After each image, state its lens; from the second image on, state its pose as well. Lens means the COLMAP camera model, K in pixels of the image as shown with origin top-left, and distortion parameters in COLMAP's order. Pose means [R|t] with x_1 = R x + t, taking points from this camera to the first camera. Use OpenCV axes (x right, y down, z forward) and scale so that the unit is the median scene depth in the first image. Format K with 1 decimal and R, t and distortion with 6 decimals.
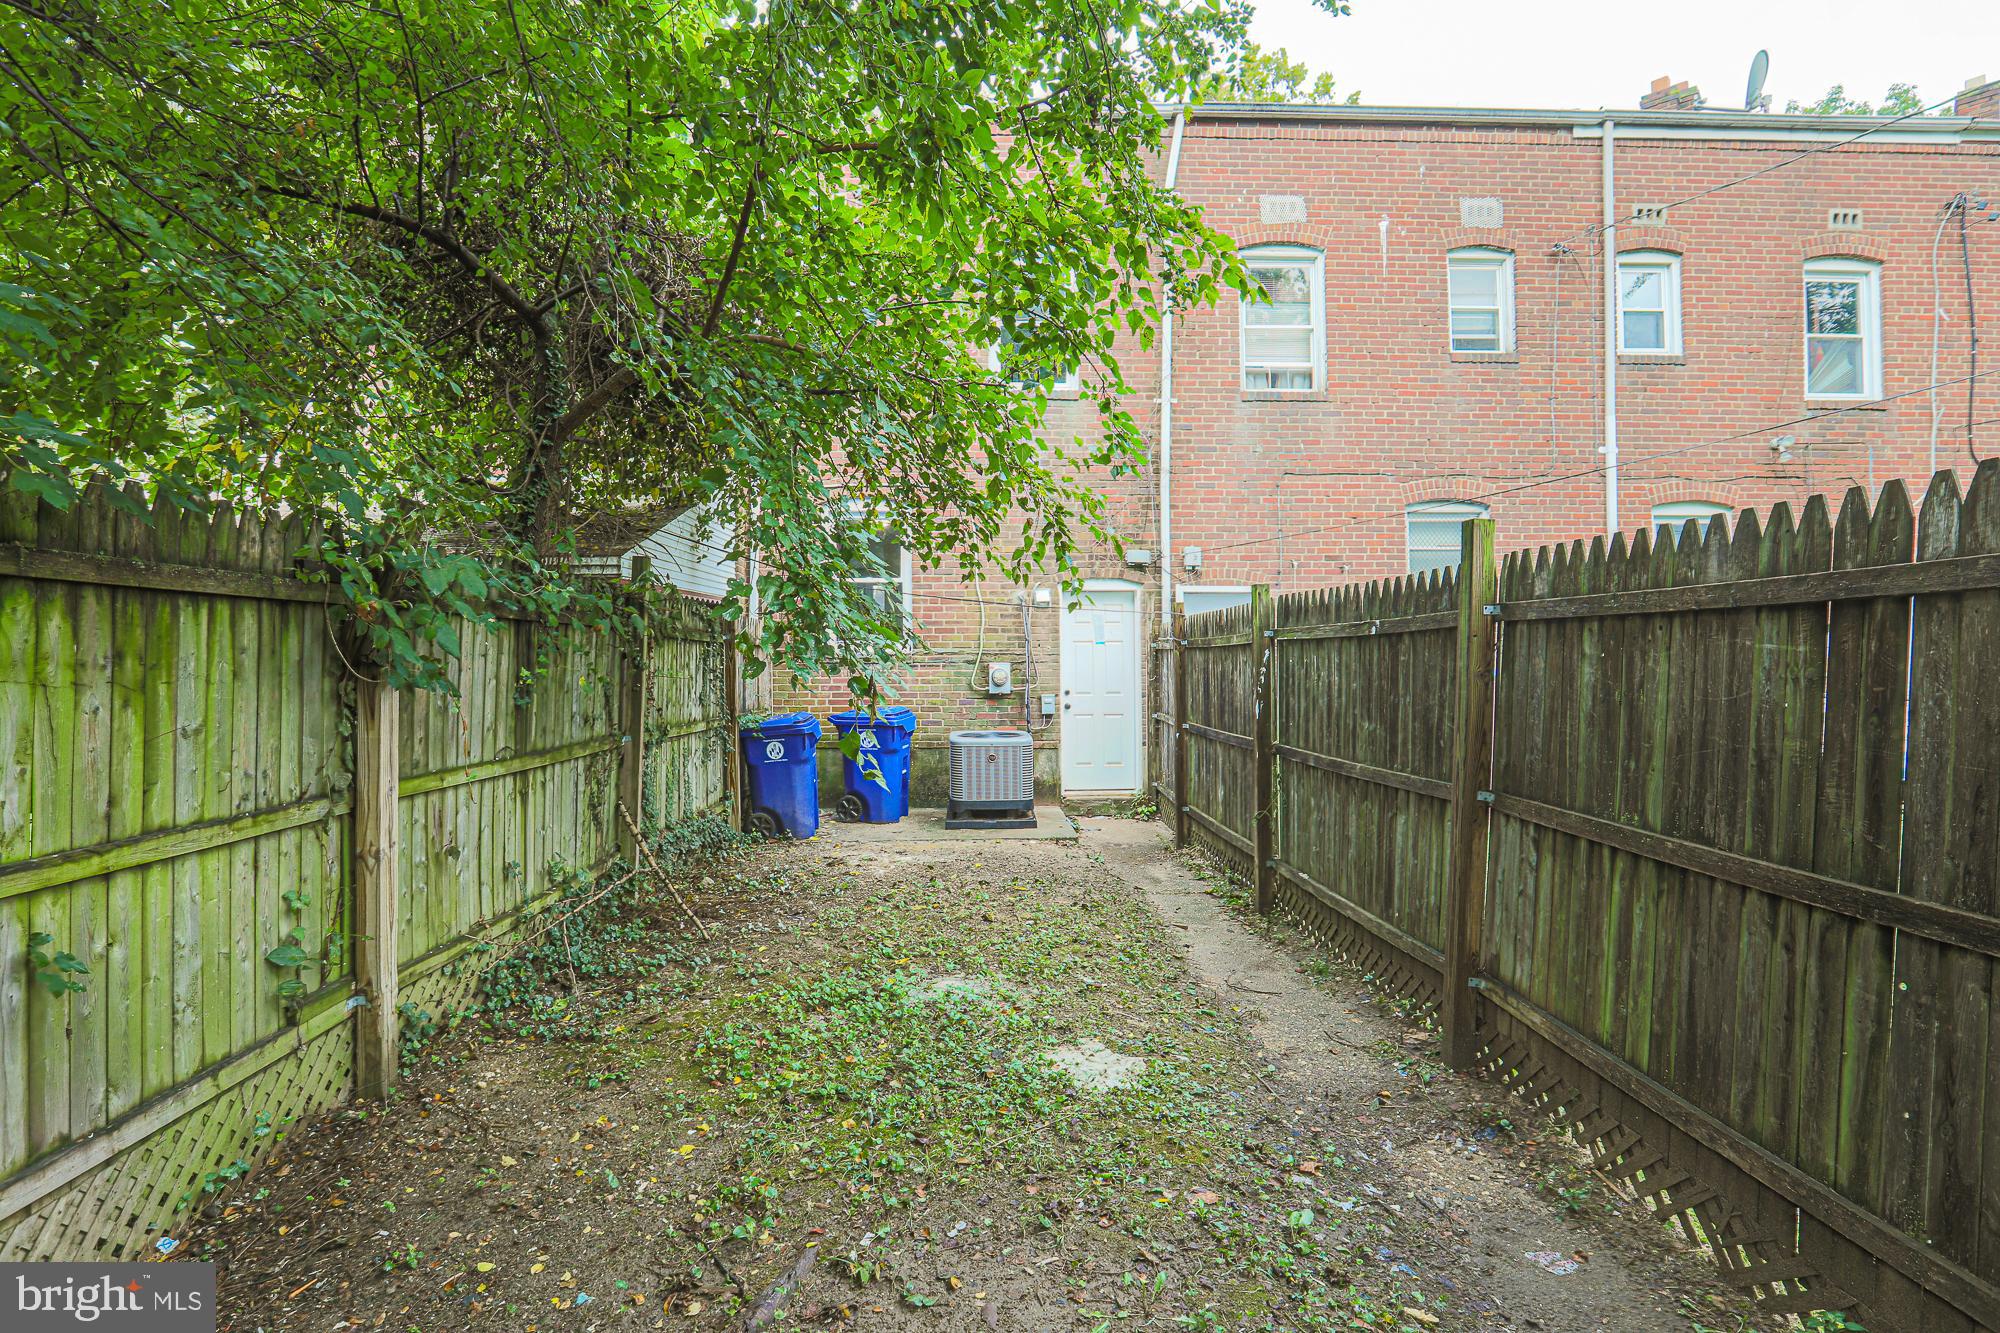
lens RADIAL K [[957.5, 0, 1006.8], [0, 957.5, 655.2], [0, 0, 1]] dist [-0.055474, 0.019054]
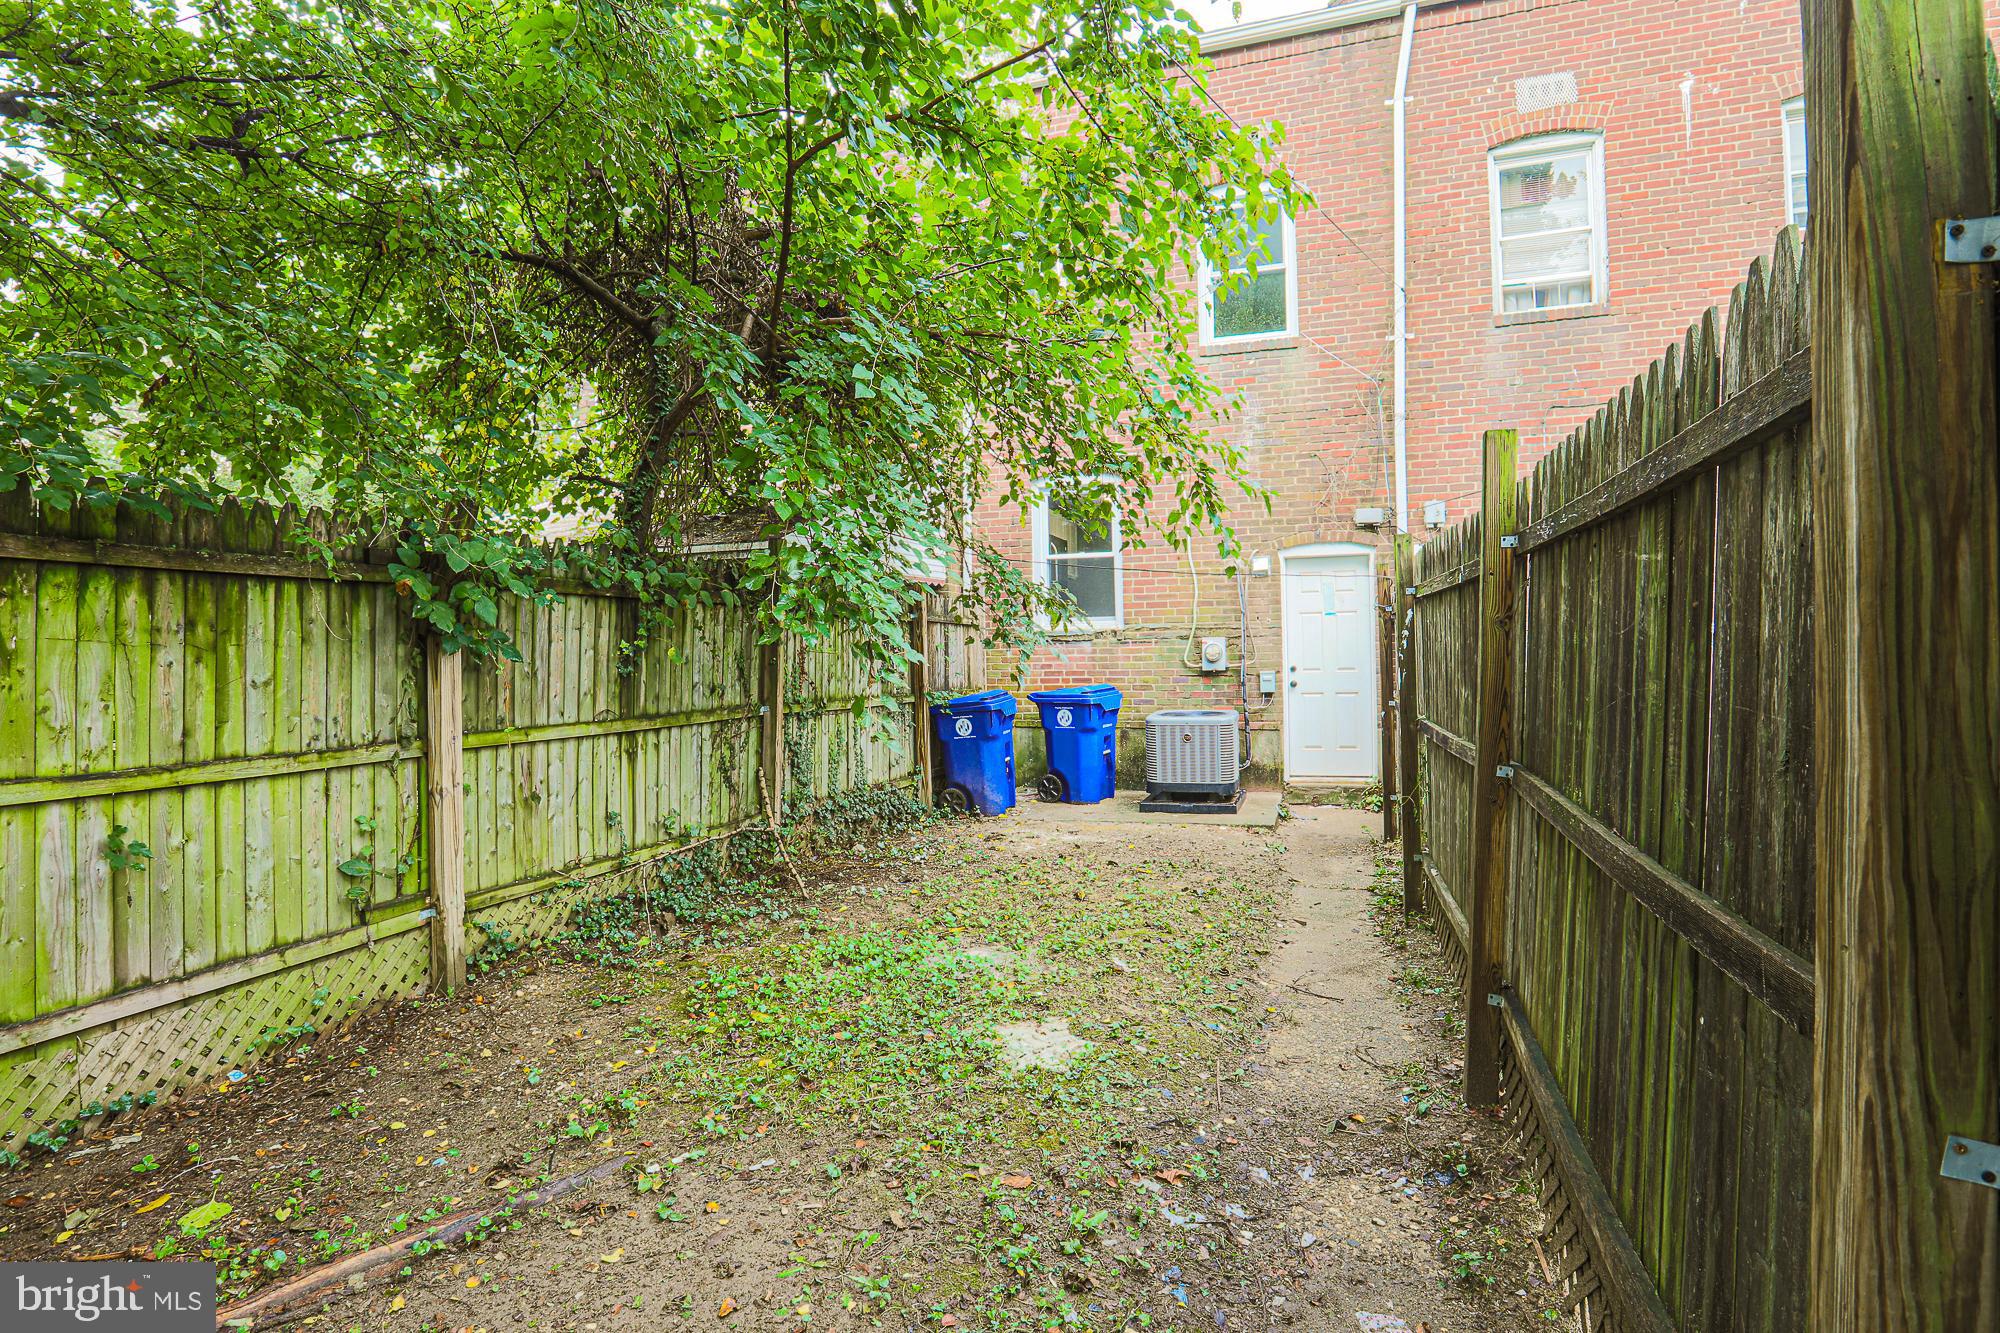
lens RADIAL K [[993.2, 0, 997.4], [0, 993.2, 648.4], [0, 0, 1]] dist [-0.061088, 0.027517]
pose [[0.938980, -0.014998, -0.343646, 0.349906], [0.017441, 0.999840, 0.004018, 0.029625], [0.343530, -0.009766, 0.939091, 0.058284]]
